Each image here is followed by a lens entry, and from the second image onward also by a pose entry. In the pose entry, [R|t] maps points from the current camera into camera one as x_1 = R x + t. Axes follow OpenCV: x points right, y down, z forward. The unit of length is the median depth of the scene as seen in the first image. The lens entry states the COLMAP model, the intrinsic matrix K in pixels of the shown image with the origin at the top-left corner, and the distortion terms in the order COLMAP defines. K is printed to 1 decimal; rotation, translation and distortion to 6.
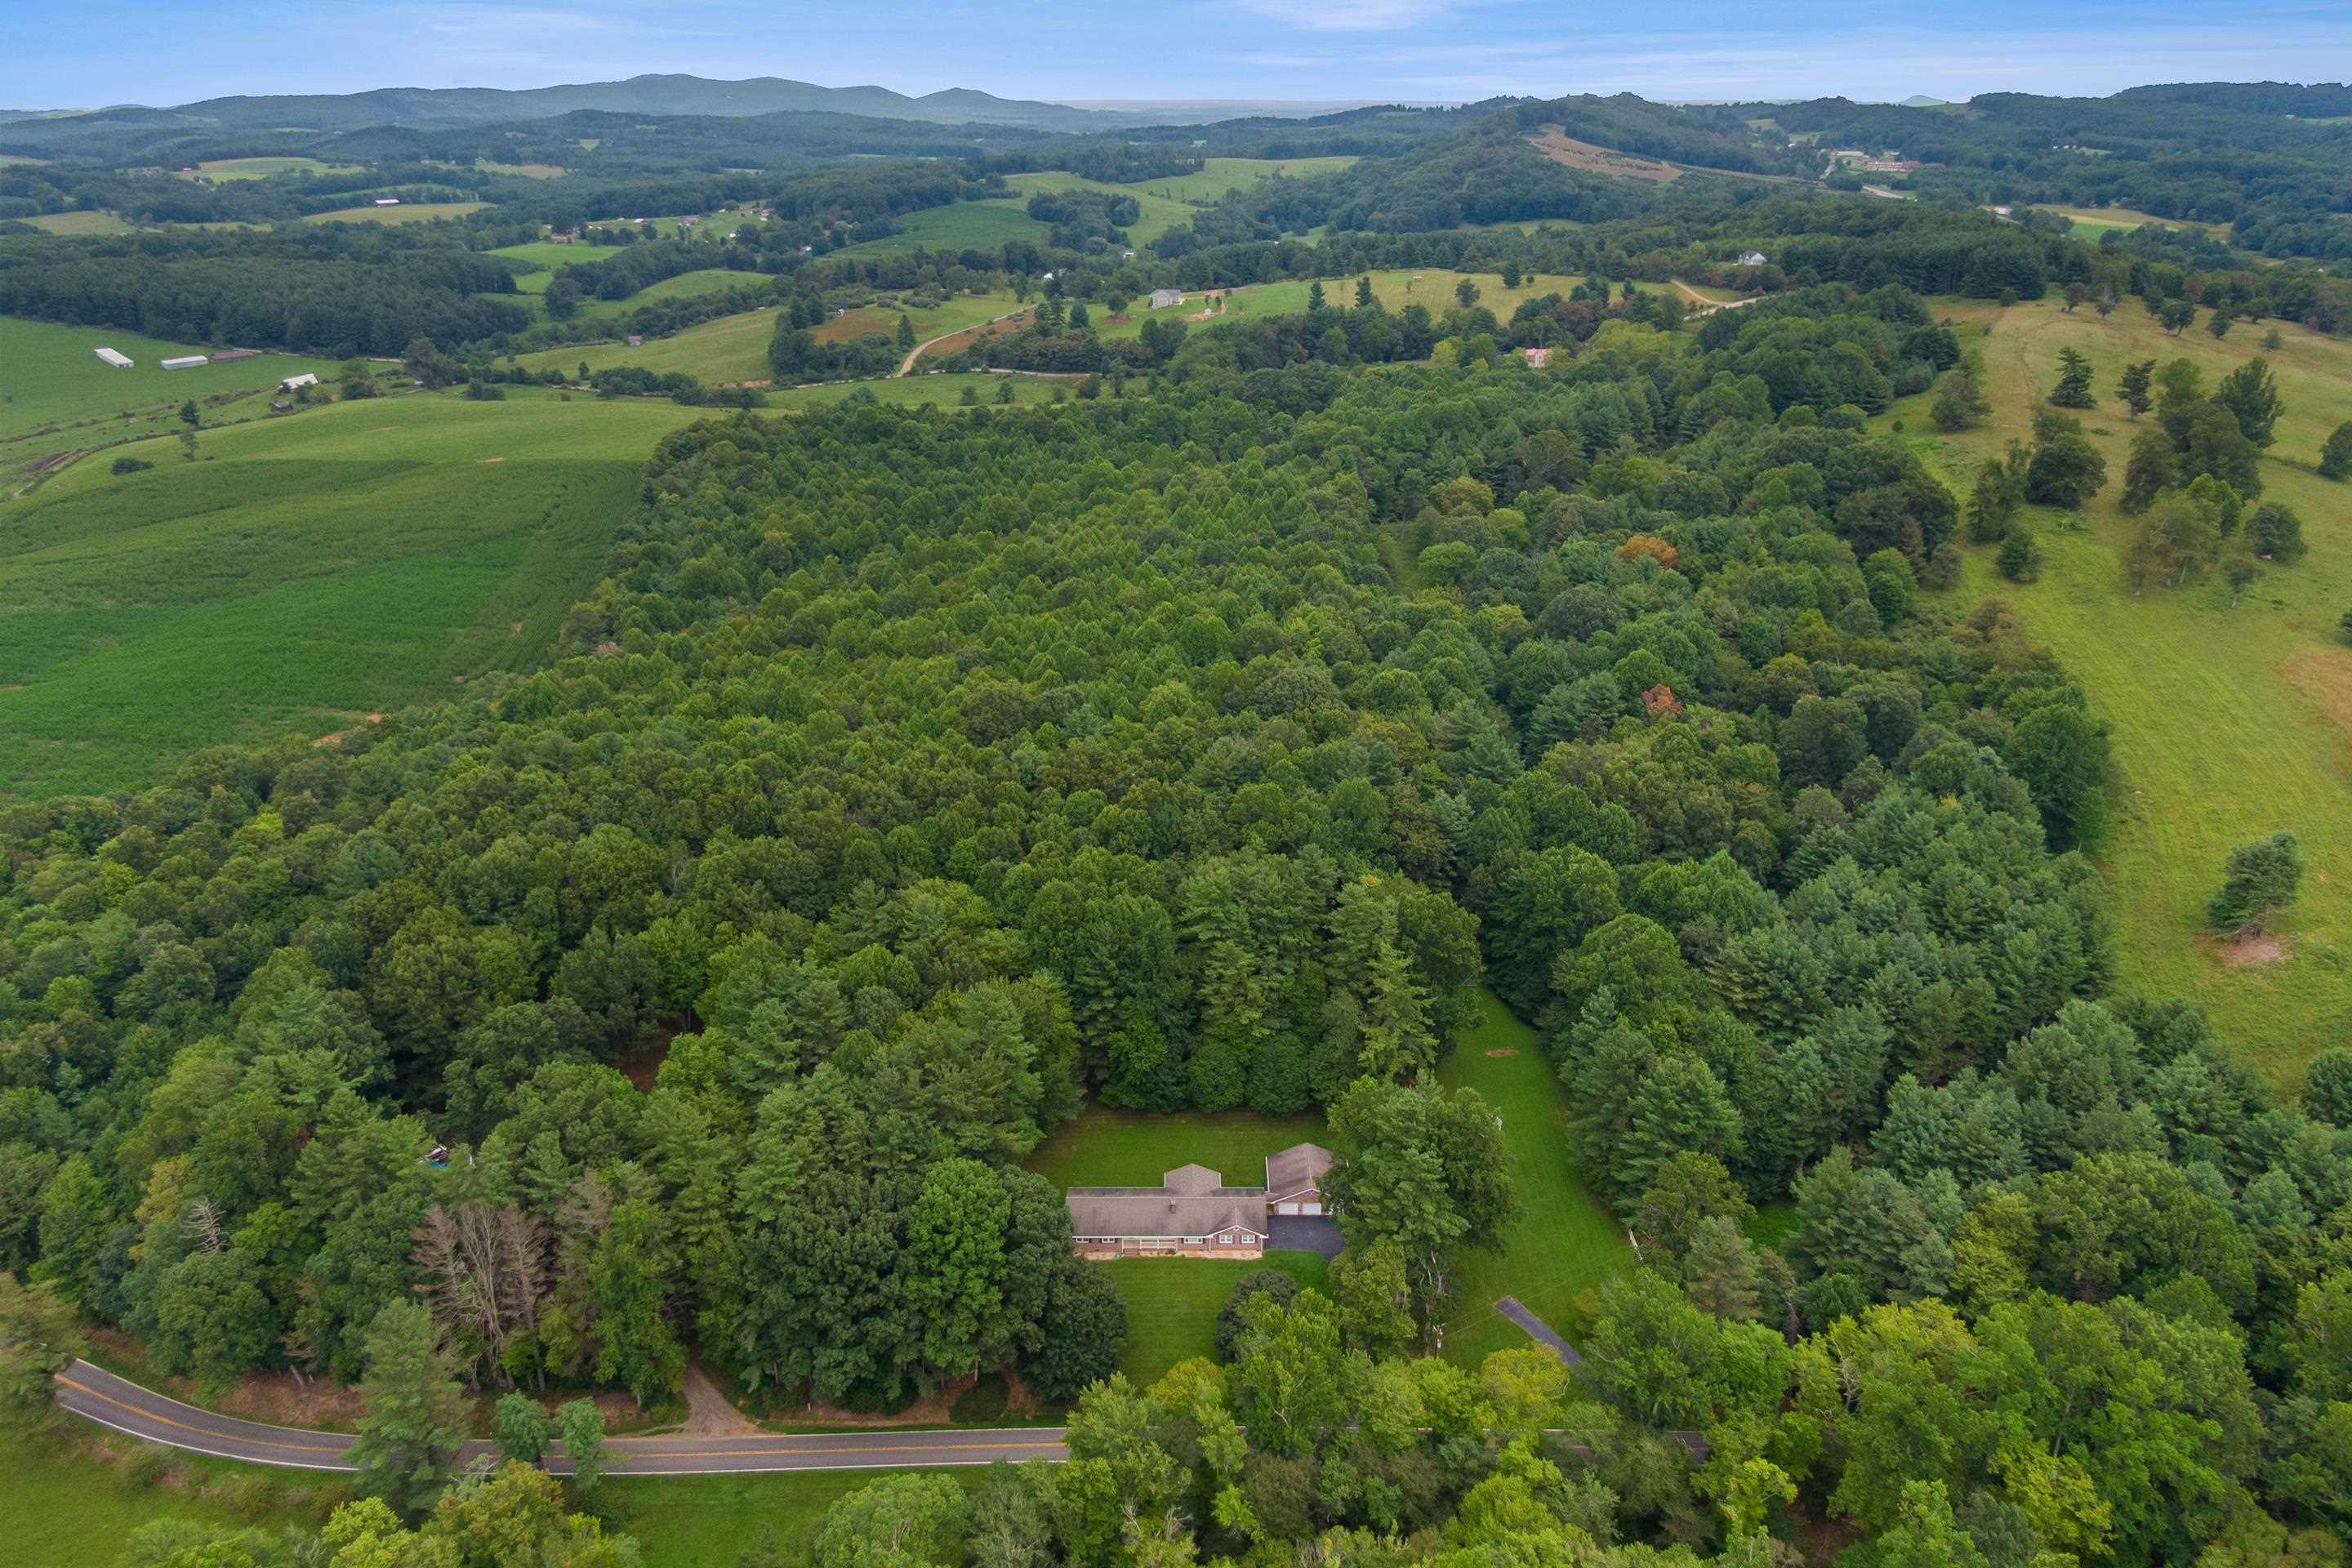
lens RADIAL K [[1672.7, 0, 1175.1], [0, 1672.7, 709.4], [0, 0, 1]] dist [0.059512, -0.104539]
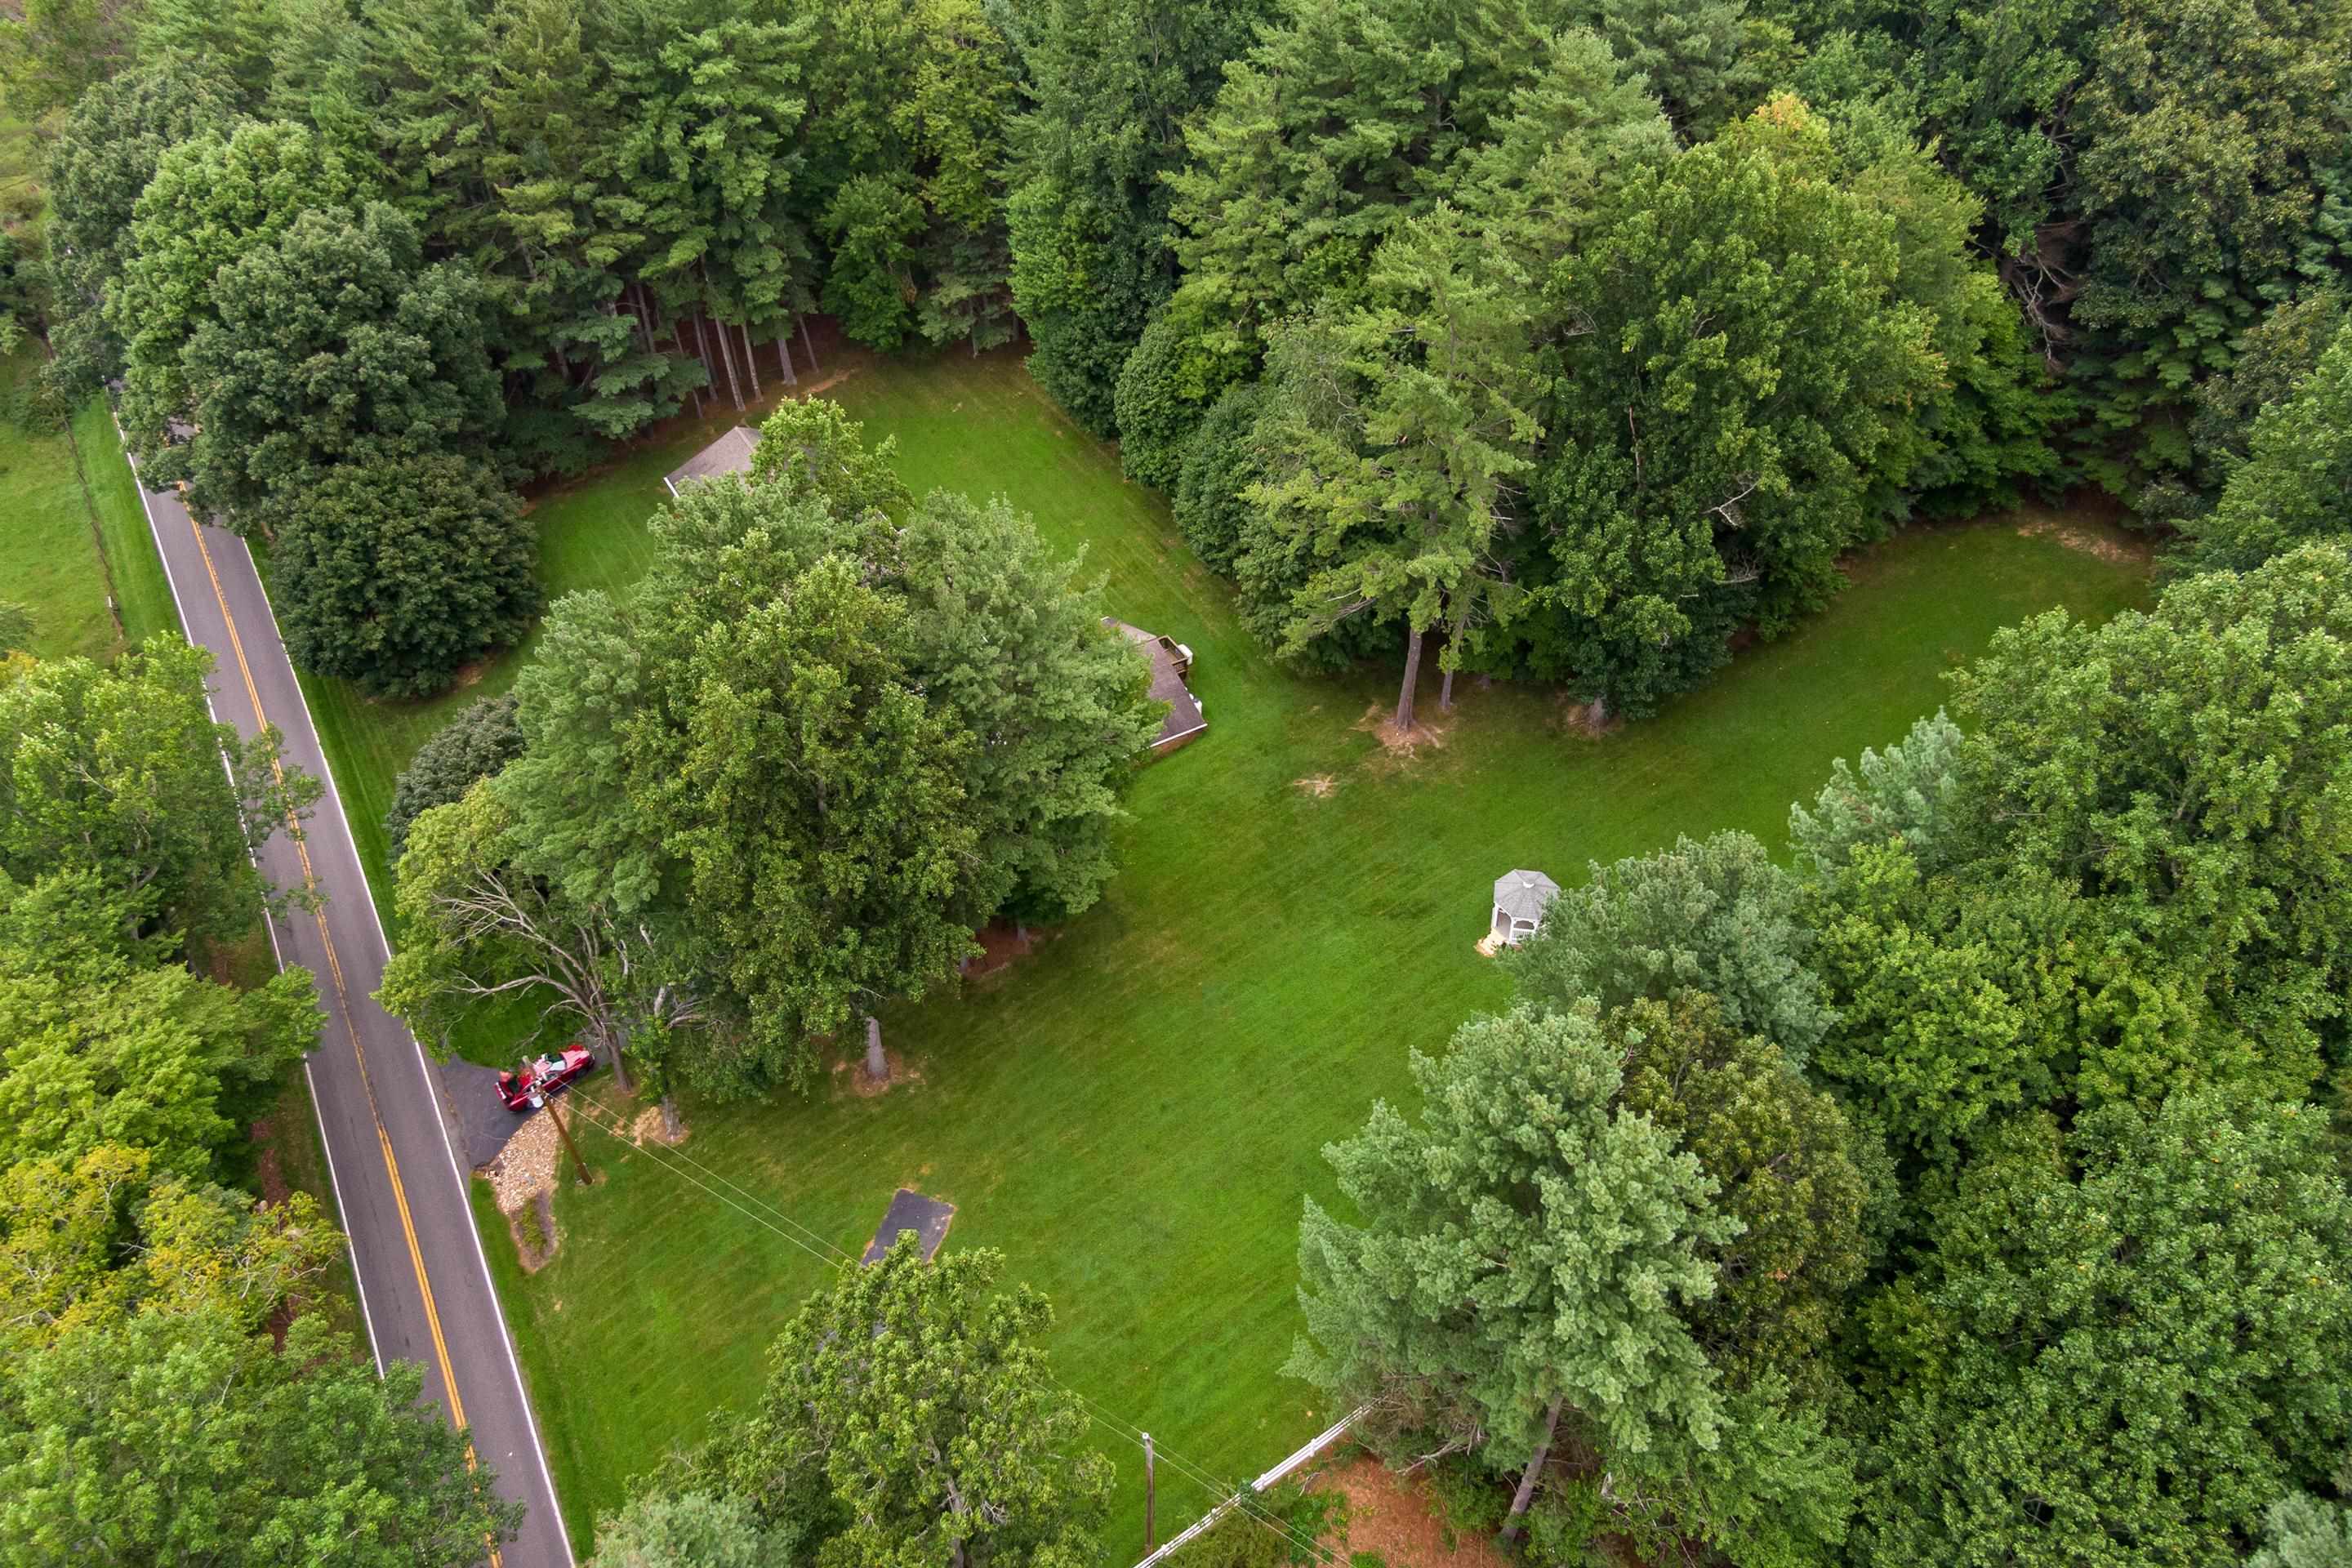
lens RADIAL K [[1701.5, 0, 1162.0], [0, 1701.5, 789.6], [0, 0, 1]] dist [0.000331, -0.001032]
pose [[0.508622, 0.587551, -0.629354, 0.349060], [-0.298133, 0.805932, 0.511460, 0.080896], [0.807726, -0.072509, 0.585083, 0.755352]]
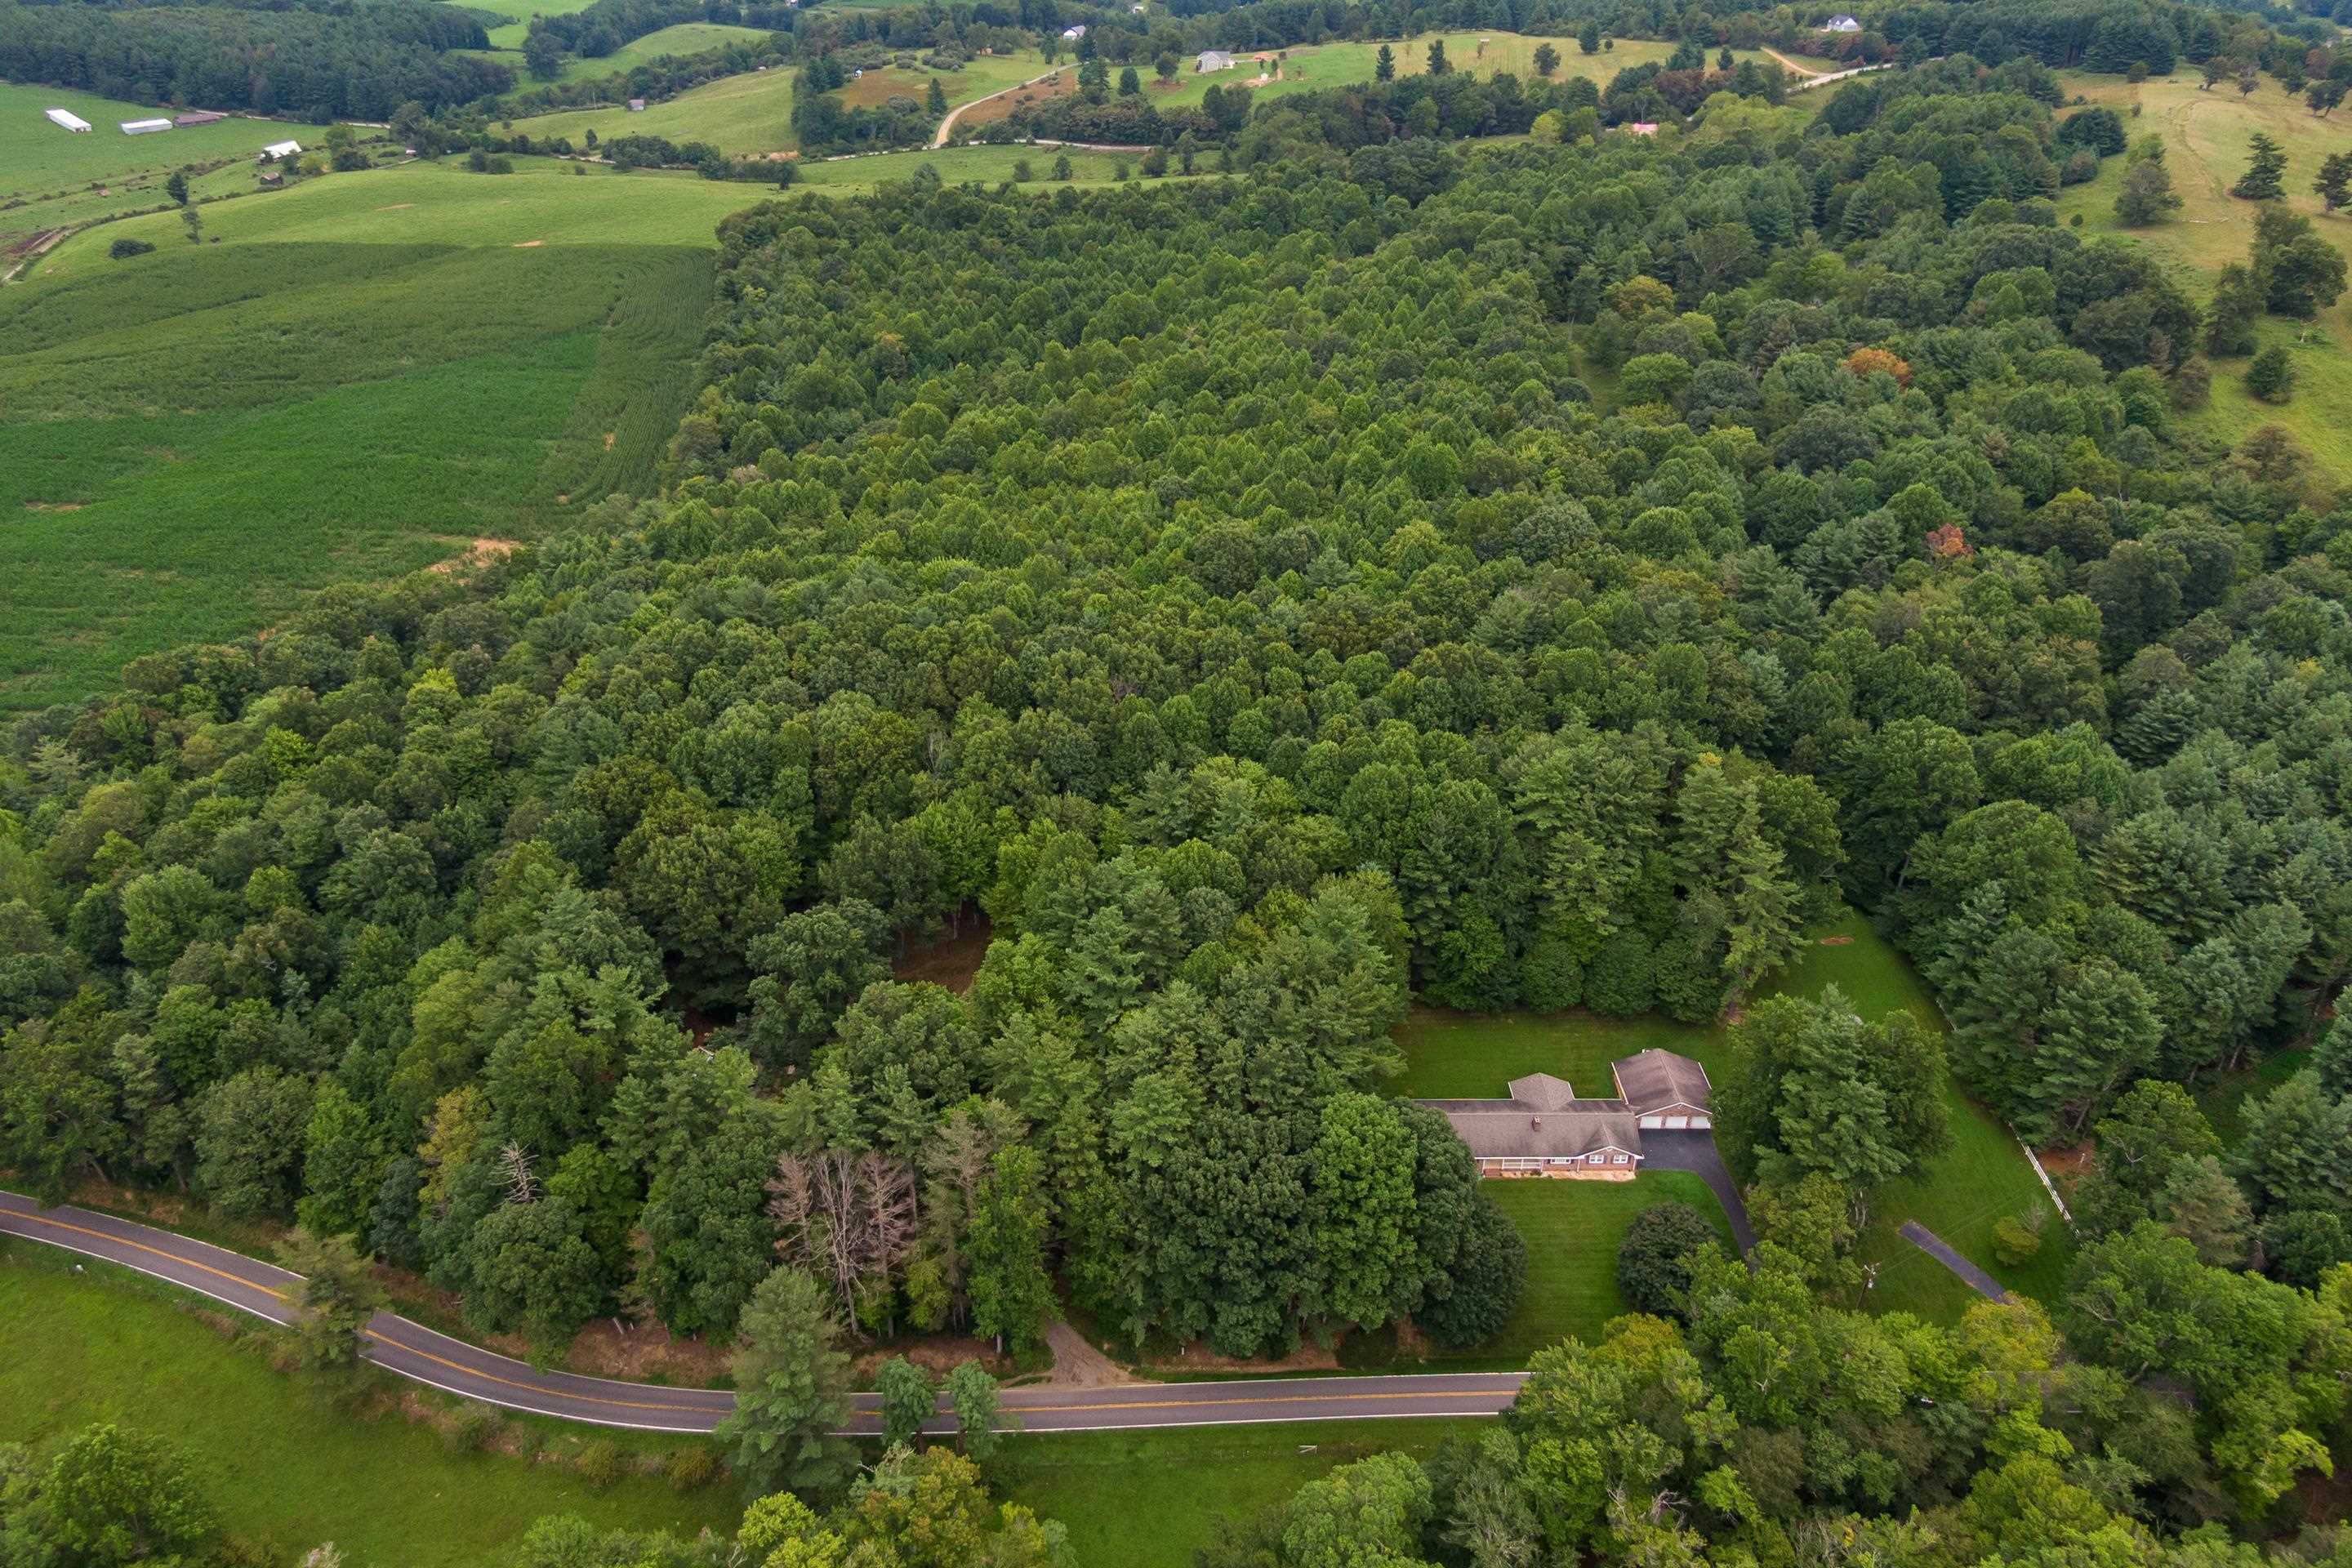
lens RADIAL K [[1683.1, 0, 1171.3], [0, 1683.1, 708.7], [0, 0, 1]] dist [0.042368, -0.072529]
pose [[0.999743, -0.000735, 0.022644, -0.206462], [-0.002205, 0.991569, 0.129561, -0.045028], [-0.022549, -0.129578, 0.991313, 0.111528]]
